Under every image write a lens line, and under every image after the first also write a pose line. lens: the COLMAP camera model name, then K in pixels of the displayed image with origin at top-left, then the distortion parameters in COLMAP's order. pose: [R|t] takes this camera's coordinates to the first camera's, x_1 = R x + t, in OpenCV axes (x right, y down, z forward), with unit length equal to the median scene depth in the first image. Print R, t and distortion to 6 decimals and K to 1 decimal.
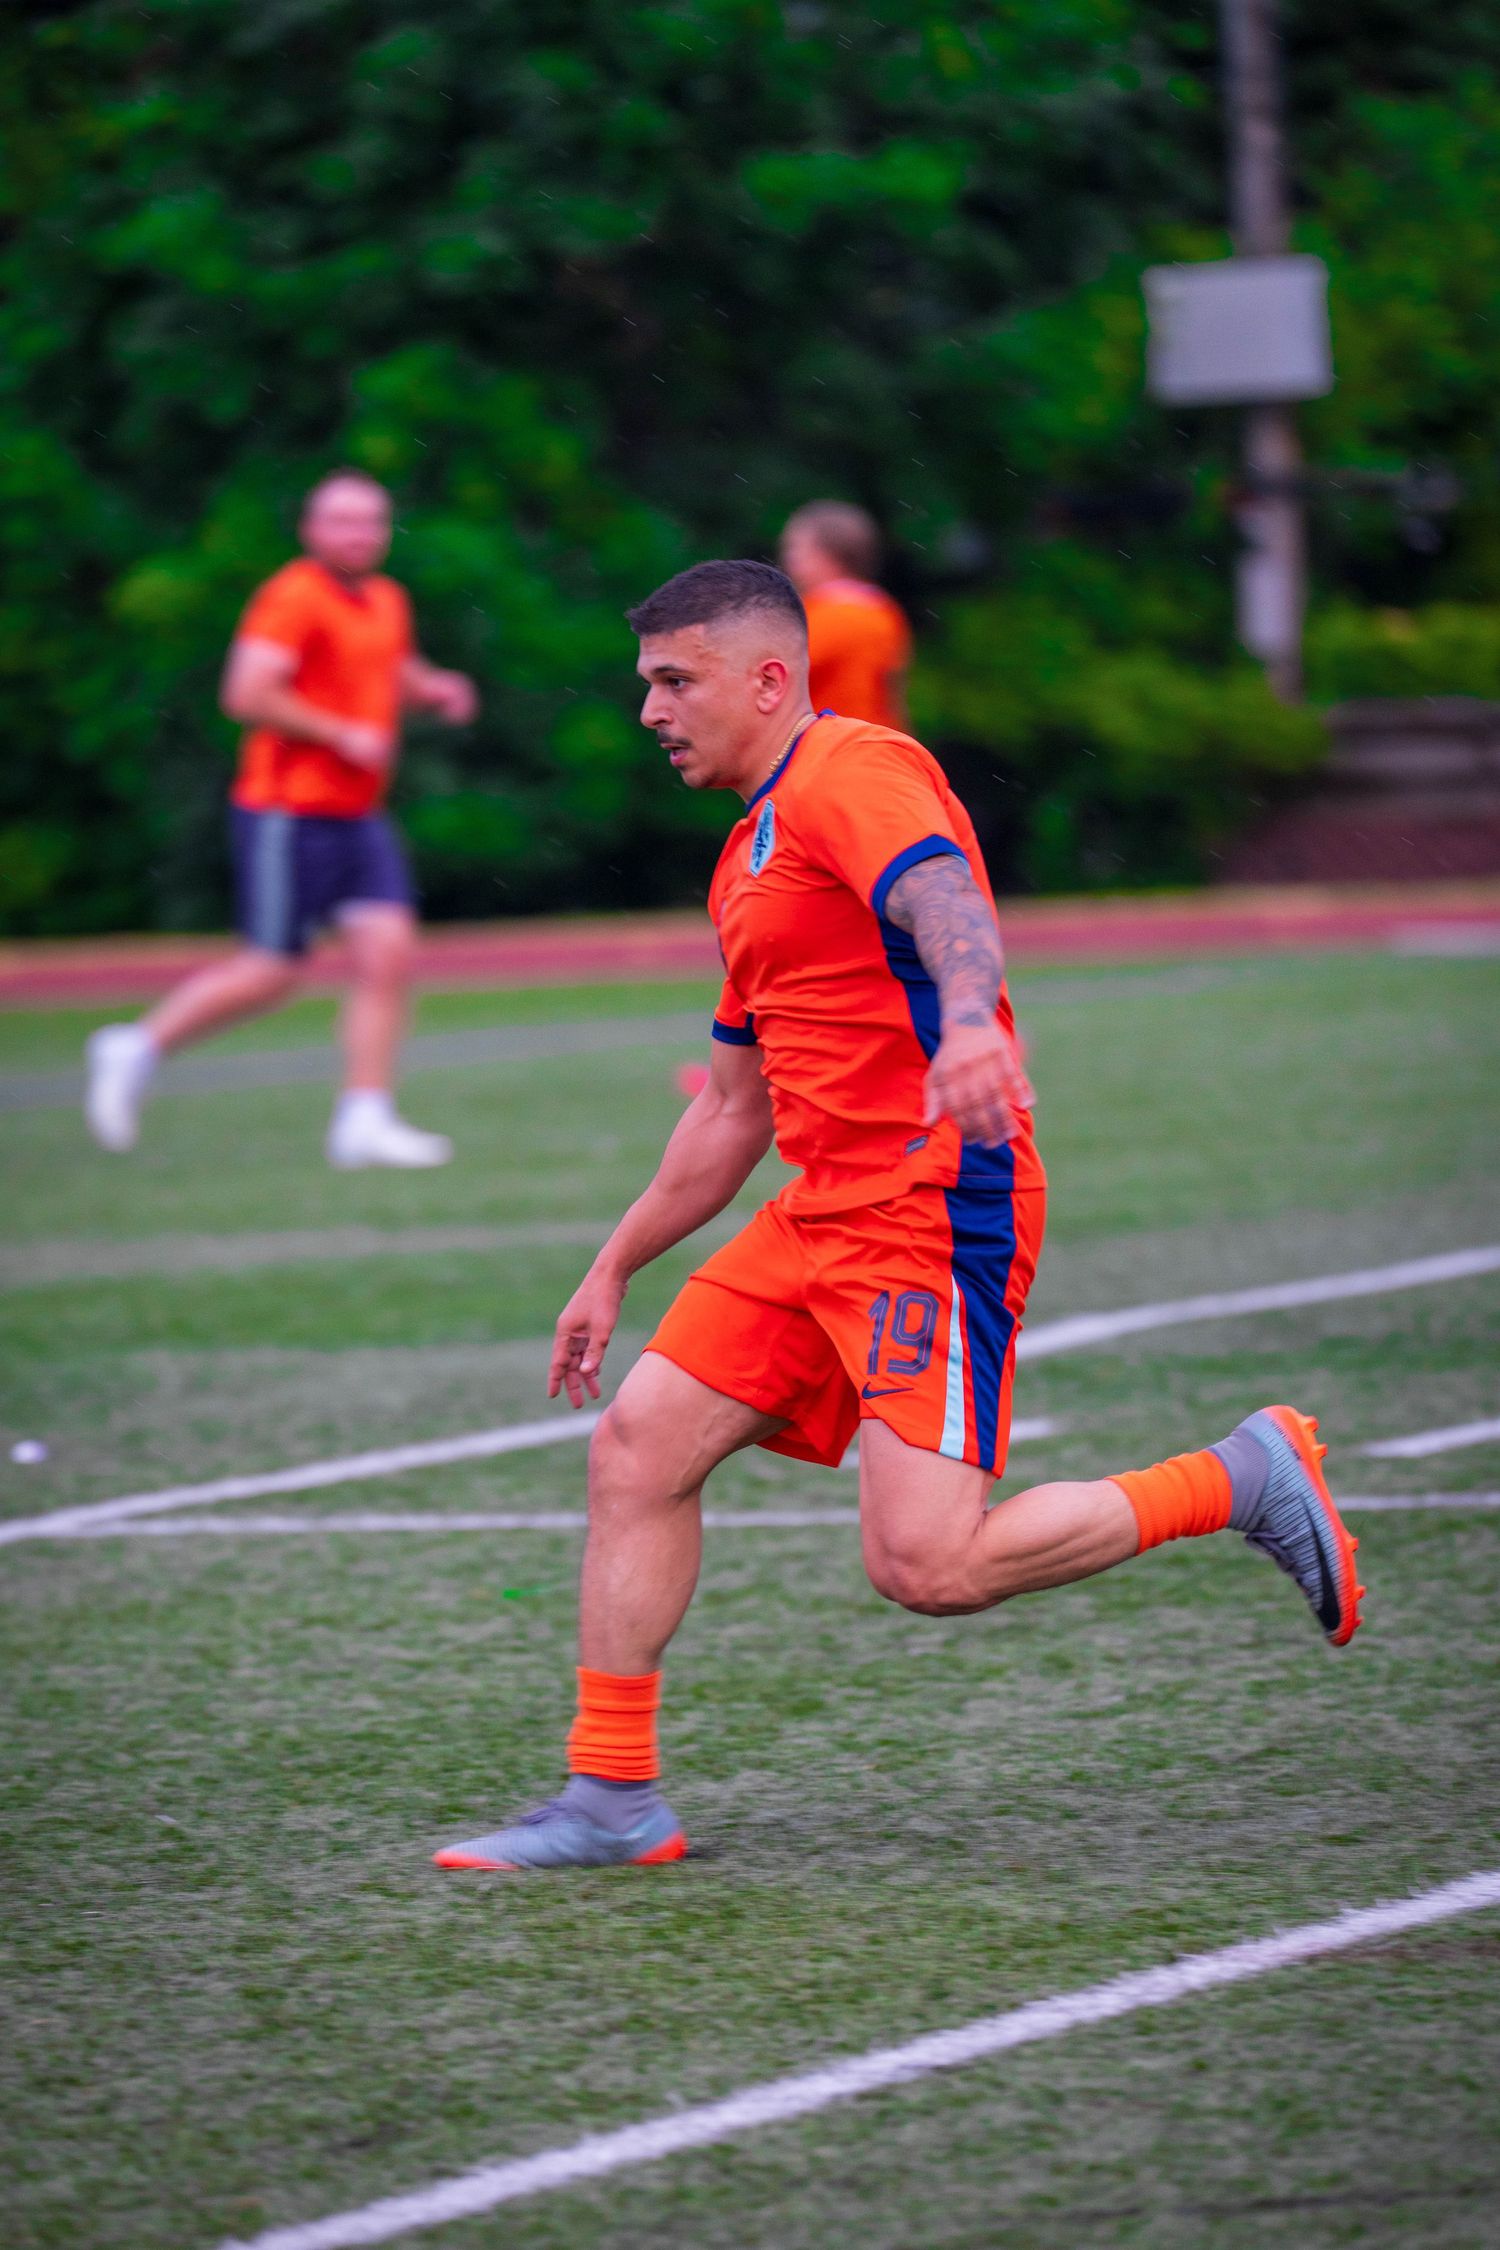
lens RADIAL K [[12875.2, 0, 750.0], [0, 12875.2, 1125.0], [0, 0, 1]] dist [0.299030, -4.304054]
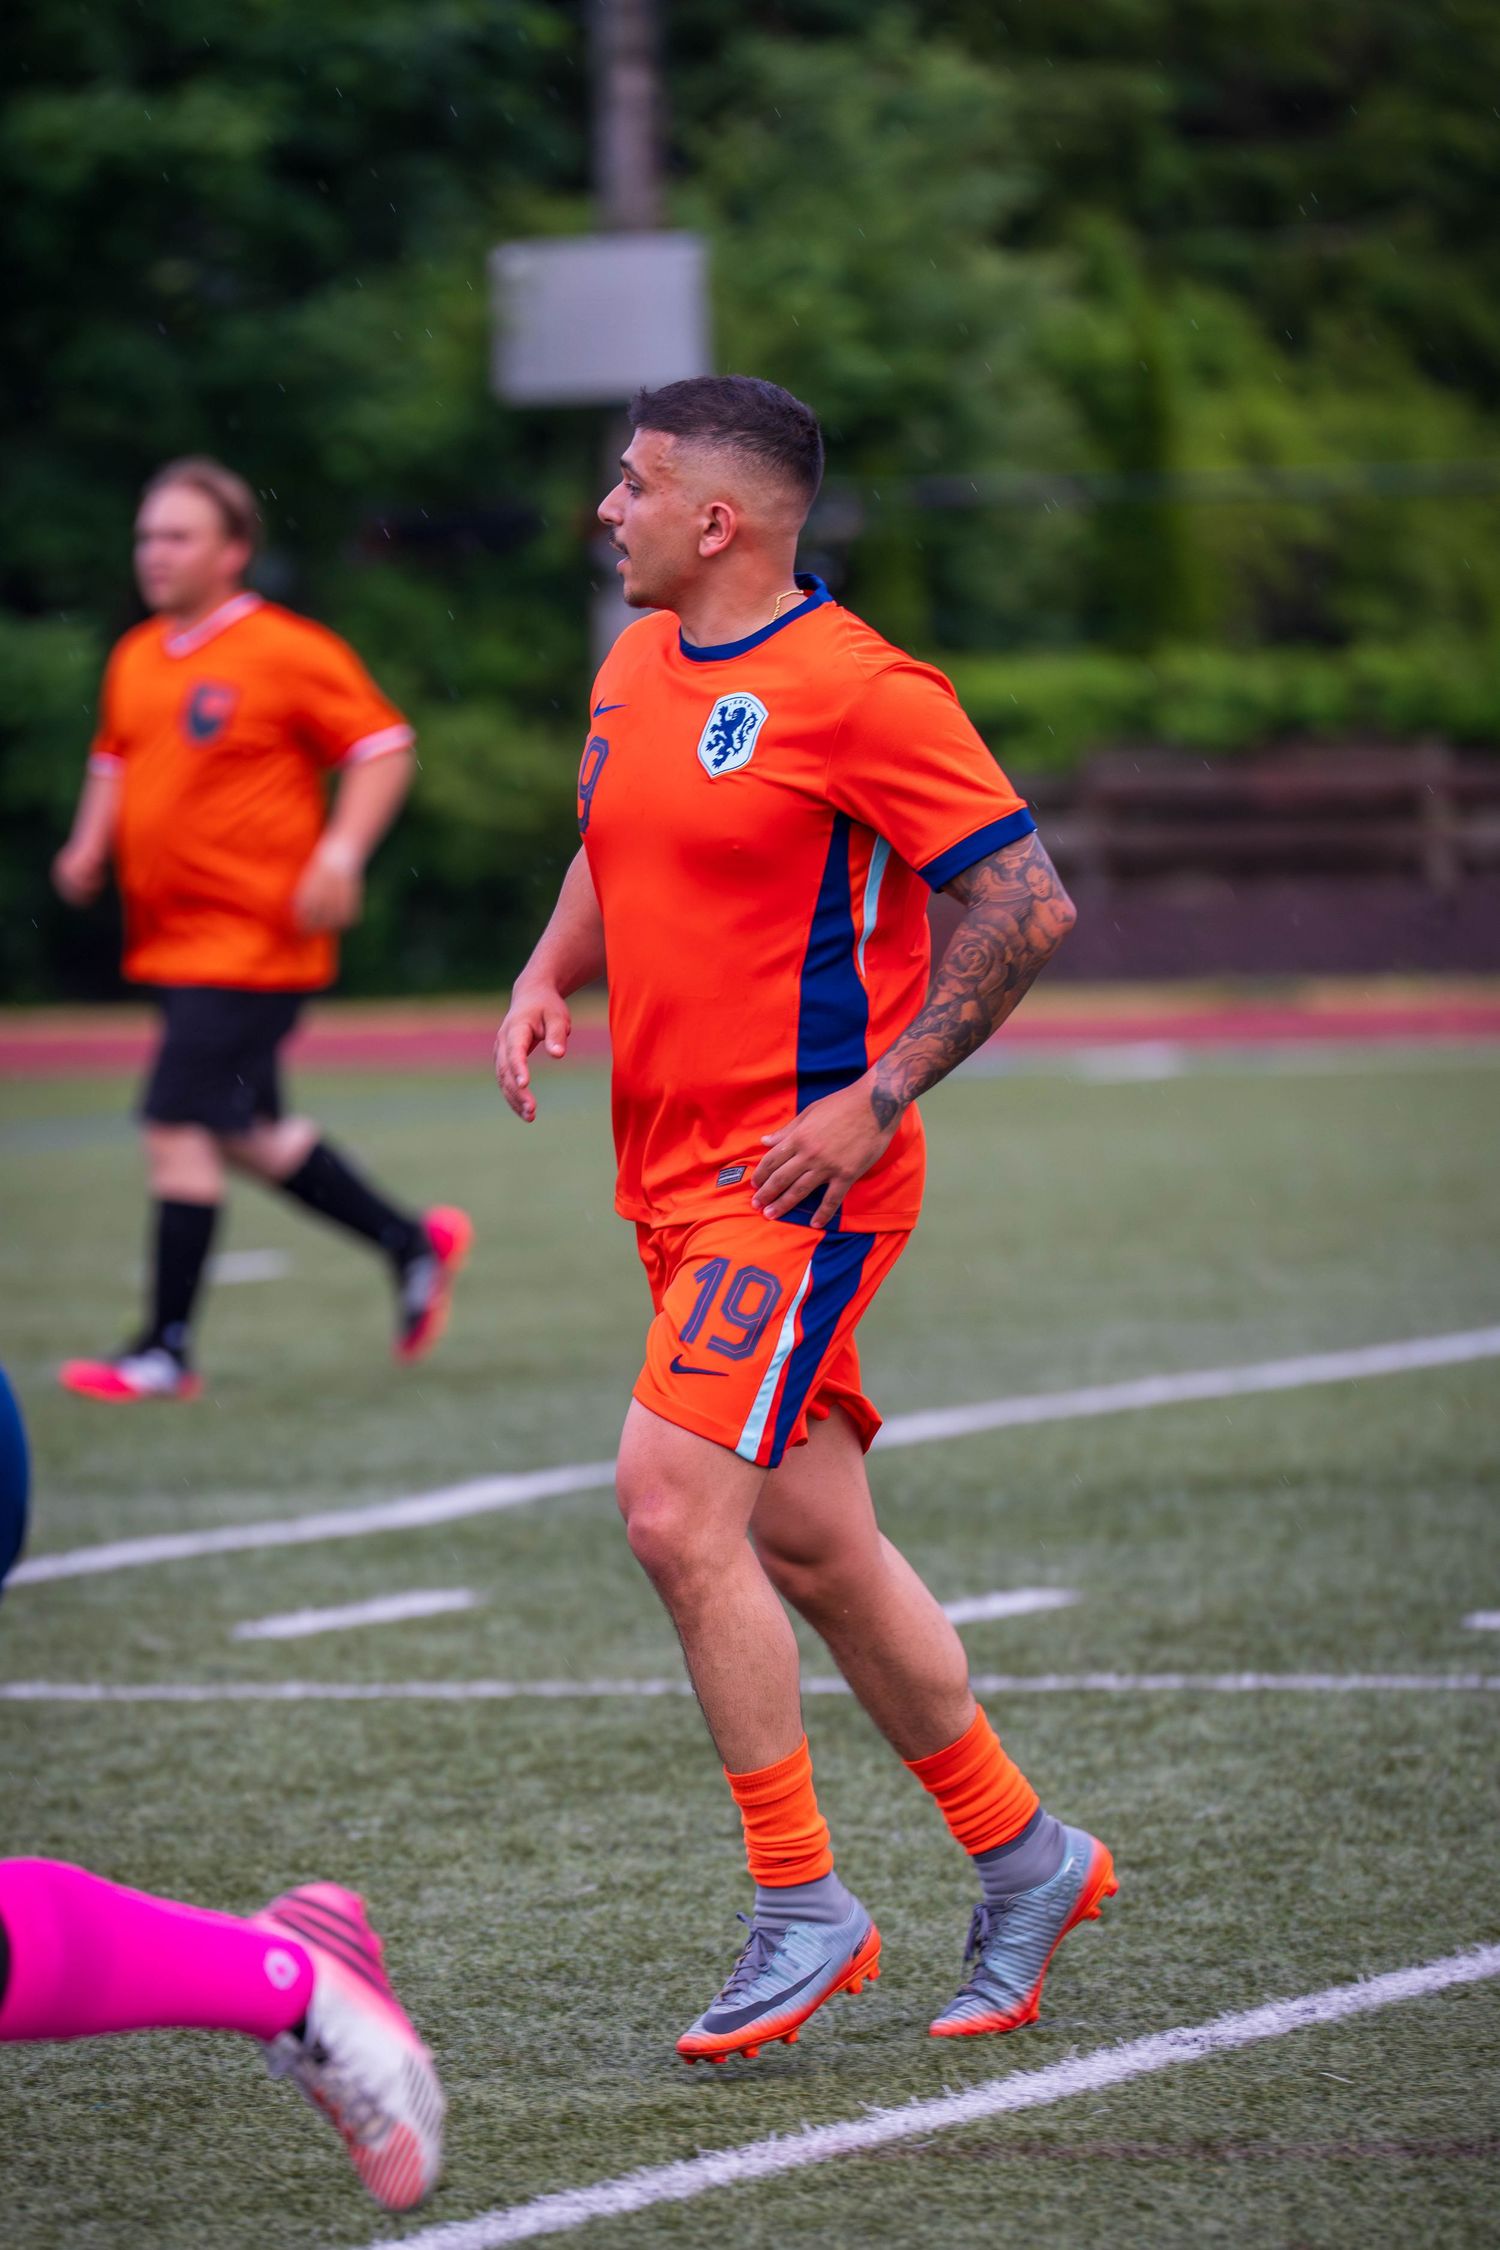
lens RADIAL K [[12875.2, 0, 750.0], [0, 12875.2, 1125.0], [0, 0, 1]] dist [0.299030, -4.304054]
pose [[0.999610, 0.017969, 0.021374, 0.019546], [-0.017852, 0.999825, -0.005628, -0.003388], [-0.021471, 0.005244, 0.999756, 0.109521]]
